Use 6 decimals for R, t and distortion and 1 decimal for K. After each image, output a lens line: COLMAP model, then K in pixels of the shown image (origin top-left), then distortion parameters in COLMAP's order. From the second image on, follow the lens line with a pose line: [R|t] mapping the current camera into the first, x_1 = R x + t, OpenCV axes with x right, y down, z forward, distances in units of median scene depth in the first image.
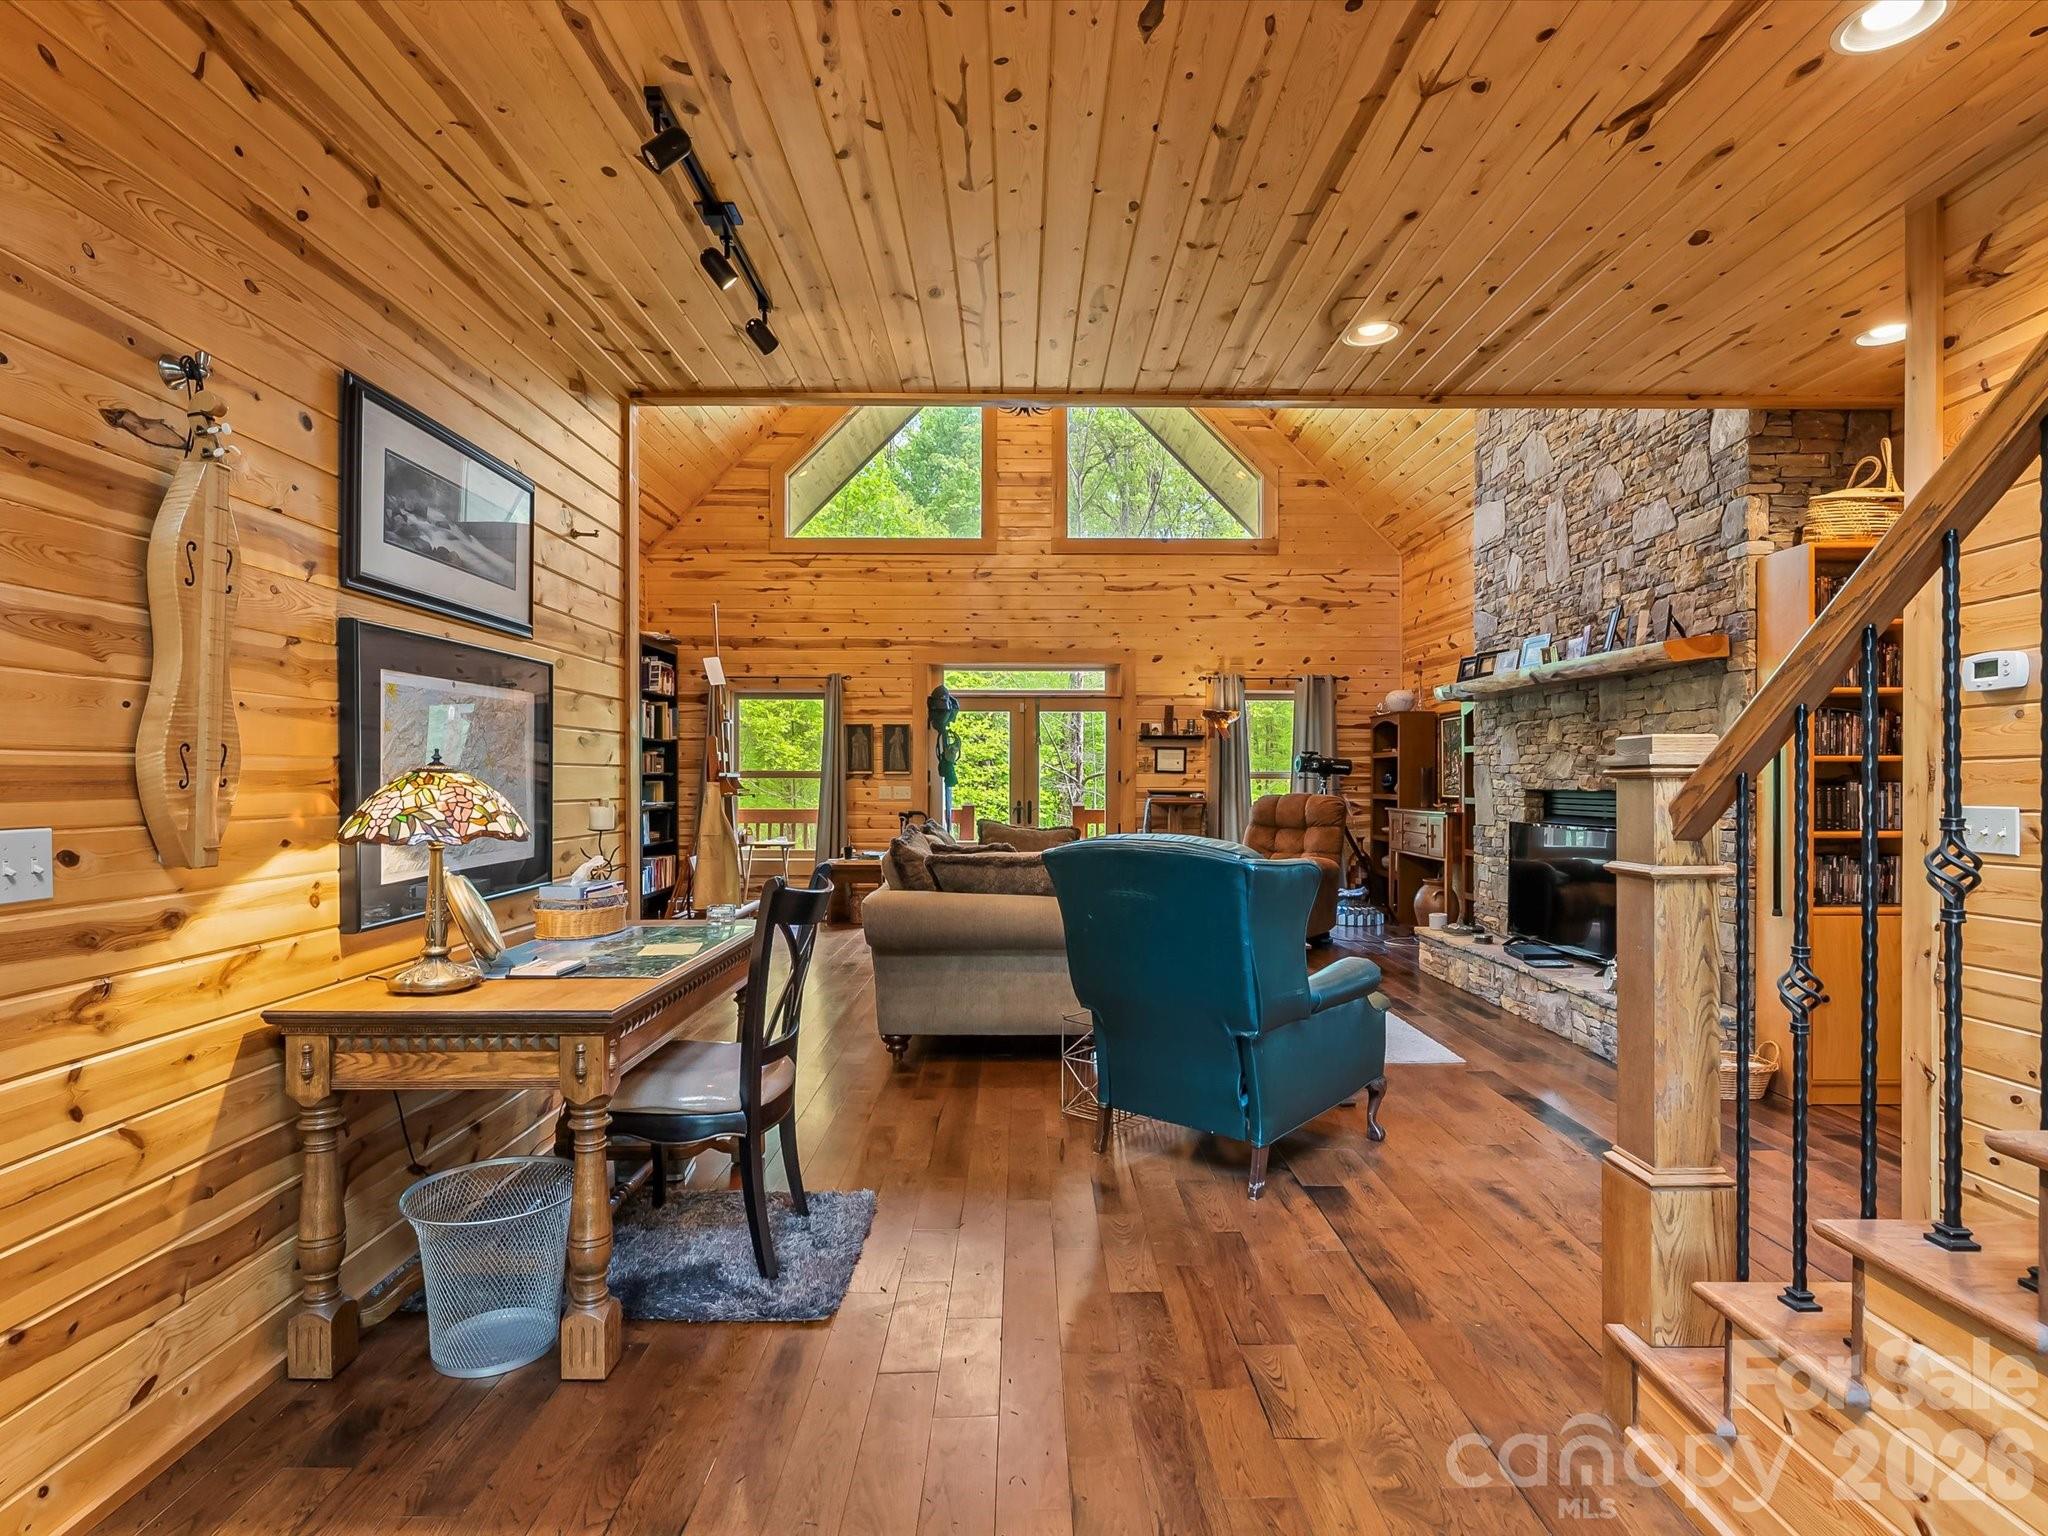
lens RADIAL K [[1107.4, 0, 1043.1], [0, 1107.4, 770.6], [0, 0, 1]] dist [0.030357, 0.000149]
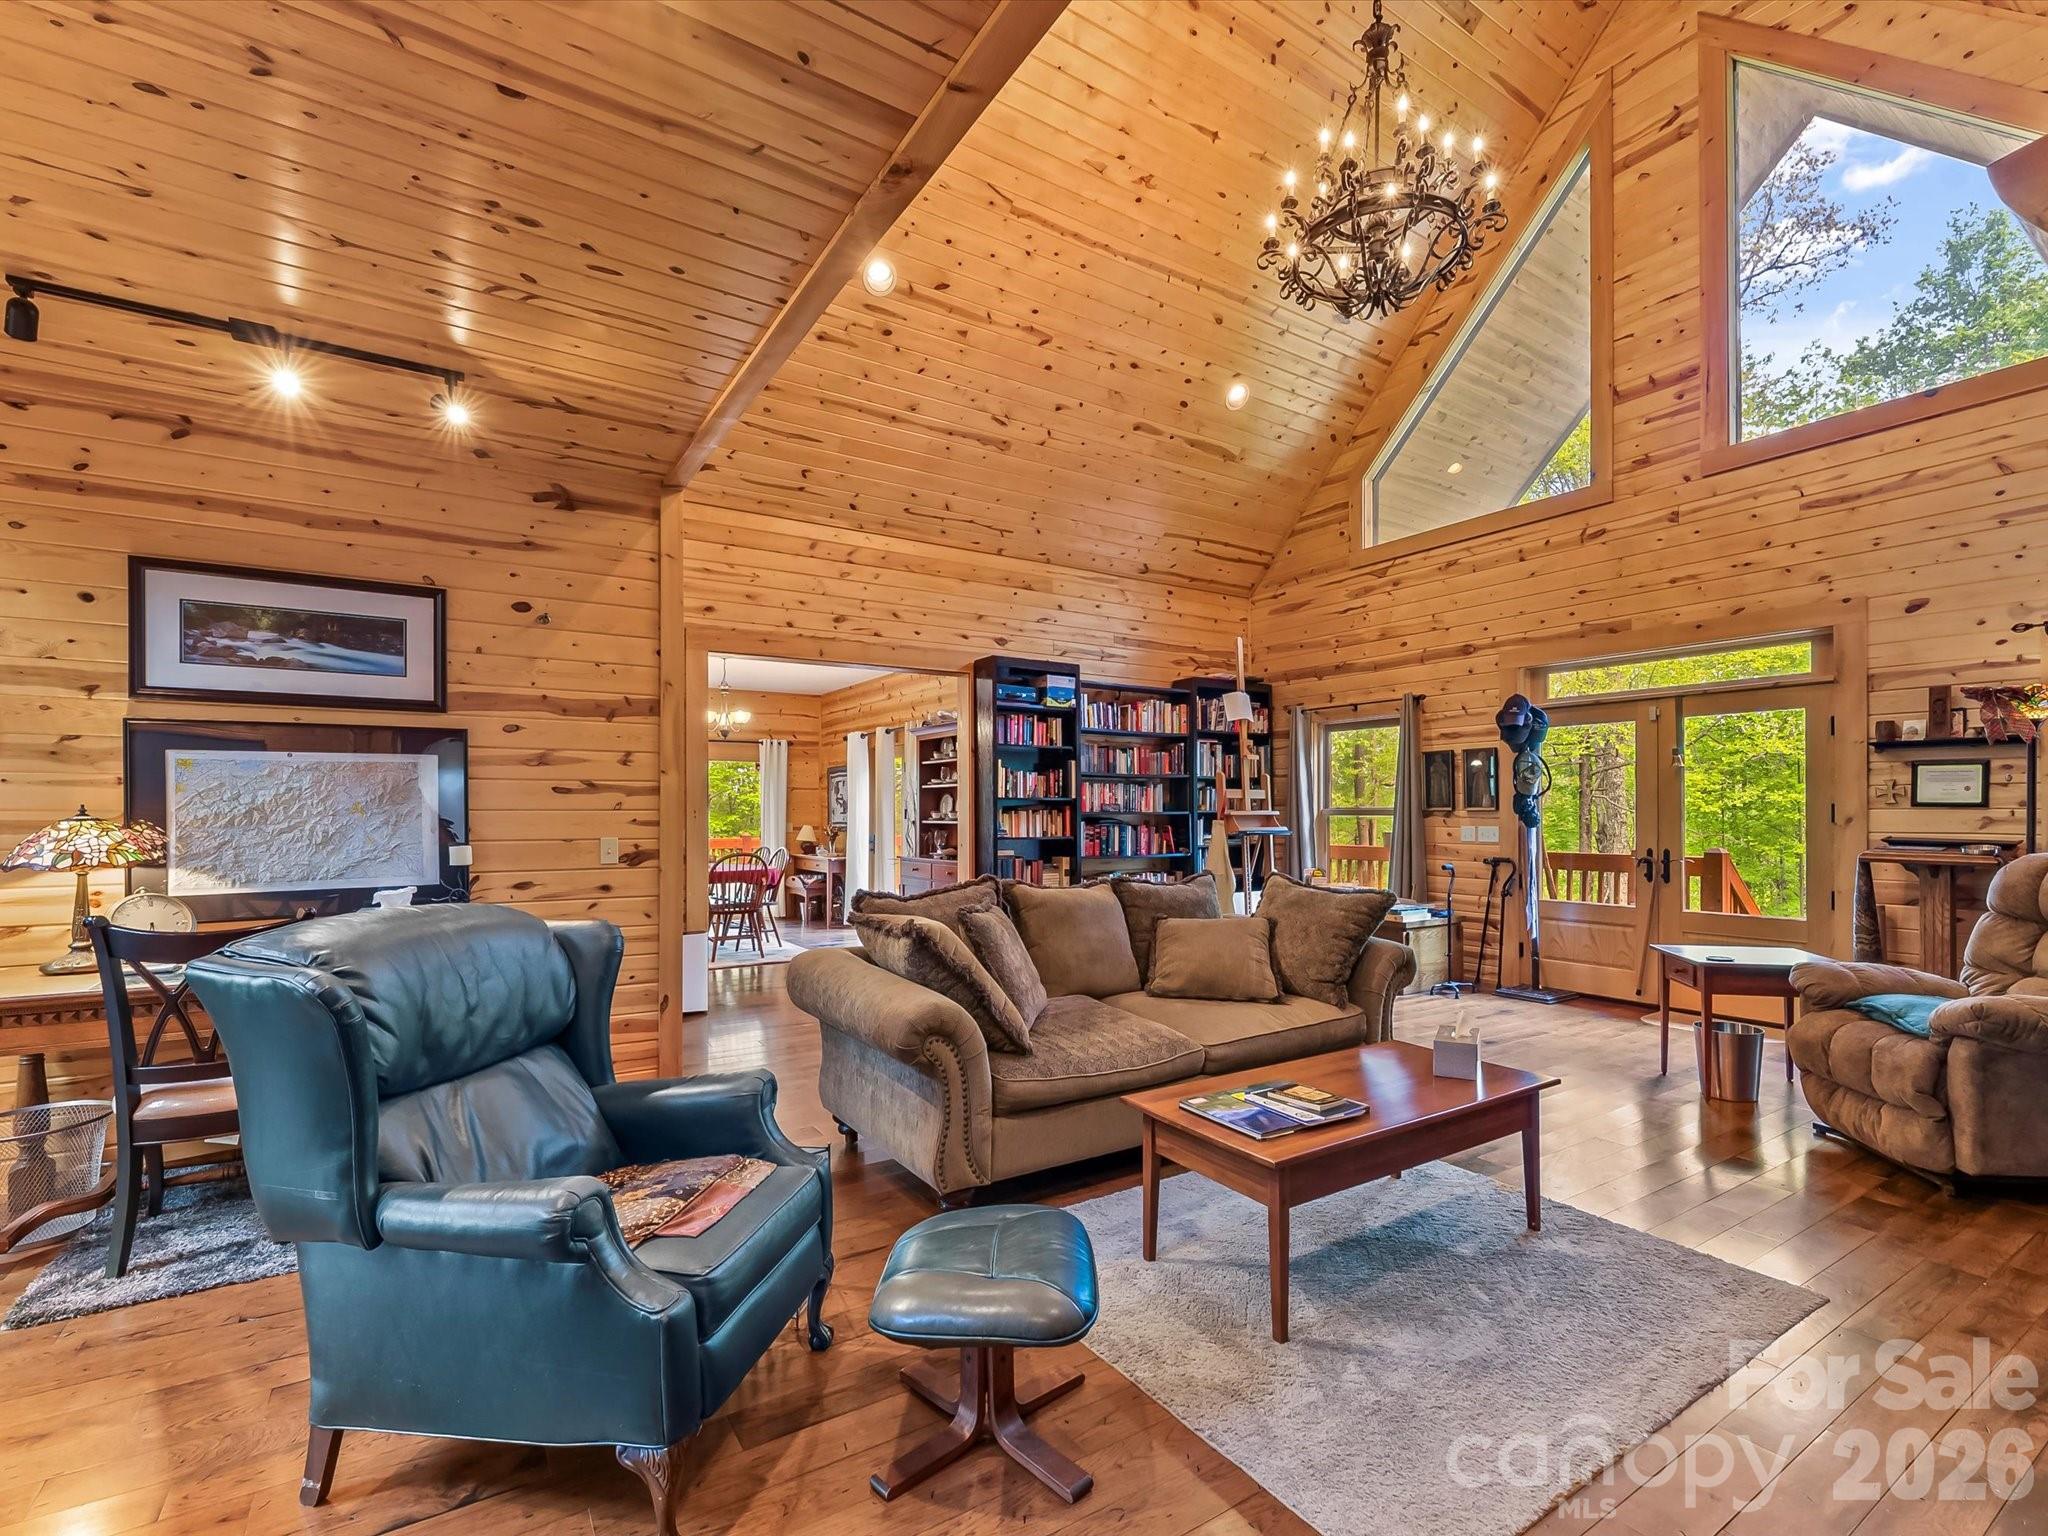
lens RADIAL K [[954.0, 0, 1012.6], [0, 954.0, 801.7], [0, 0, 1]] dist [0.005800, -0.001048]
pose [[0.515868, -0.009977, -0.856610, 0.284653], [0.008570, 0.999942, -0.006485, -0.001488], [0.856625, -0.003996, 0.515924, 0.351991]]
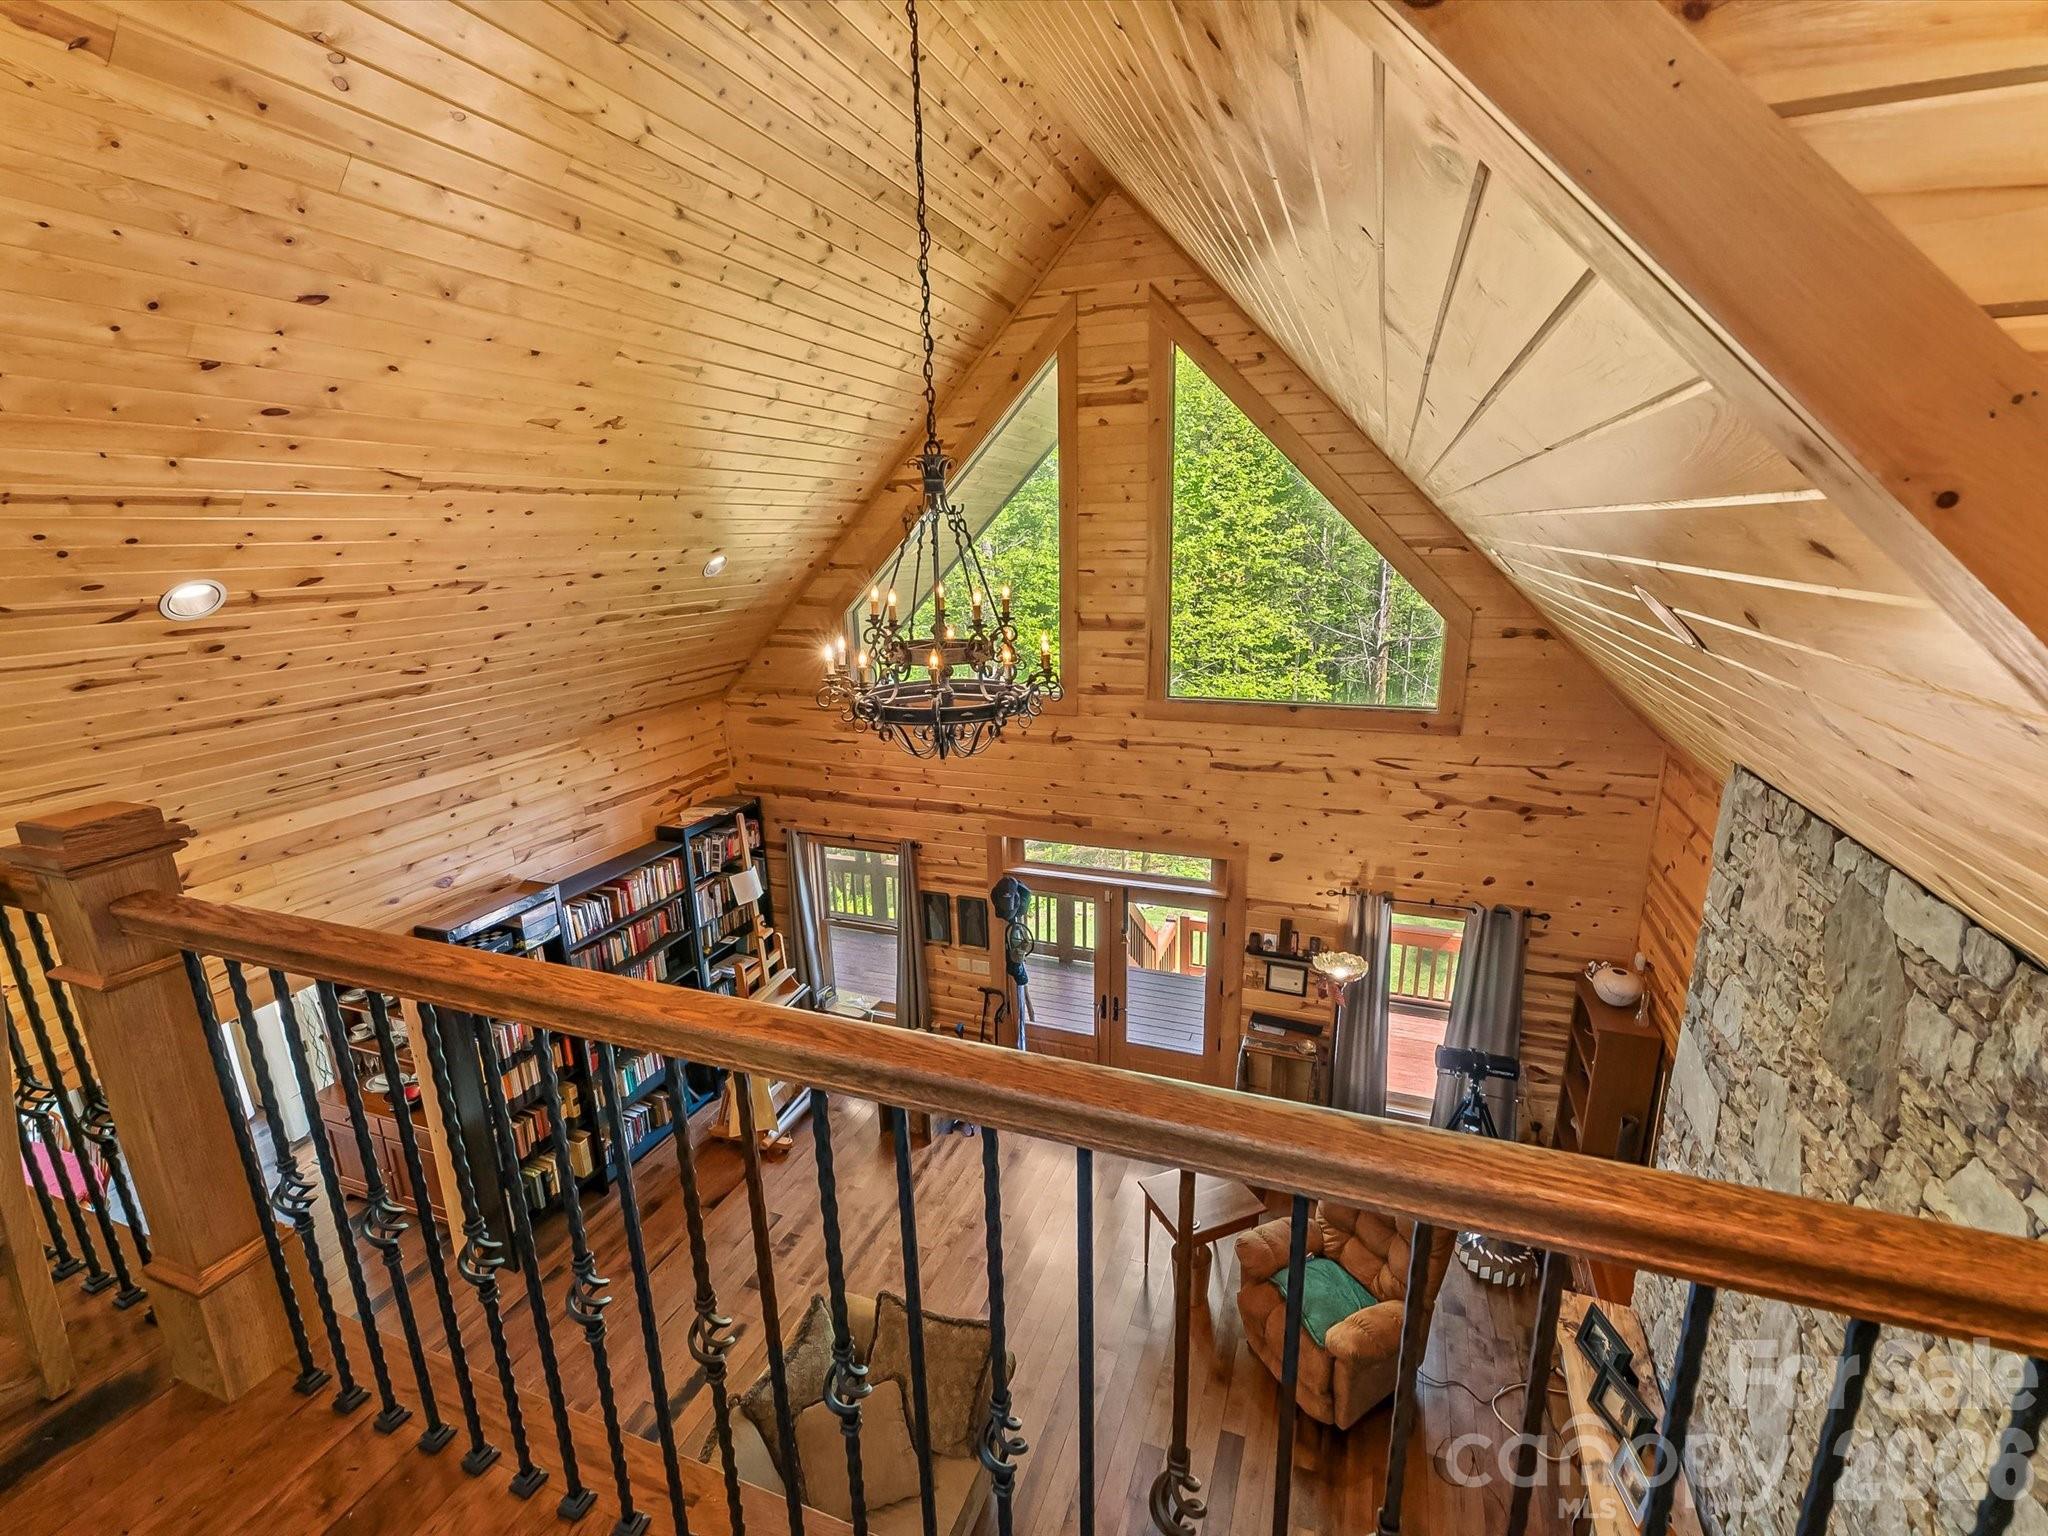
lens RADIAL K [[954.0, 0, 1034.1], [0, 954.0, 782.9], [0, 0, 1]] dist [0.005800, -0.001048]
pose [[0.927893, 0.082639, -0.363573, 0.185155], [0.024355, 0.959610, 0.280276, -0.343443], [0.372051, -0.268921, 0.888403, 0.360140]]
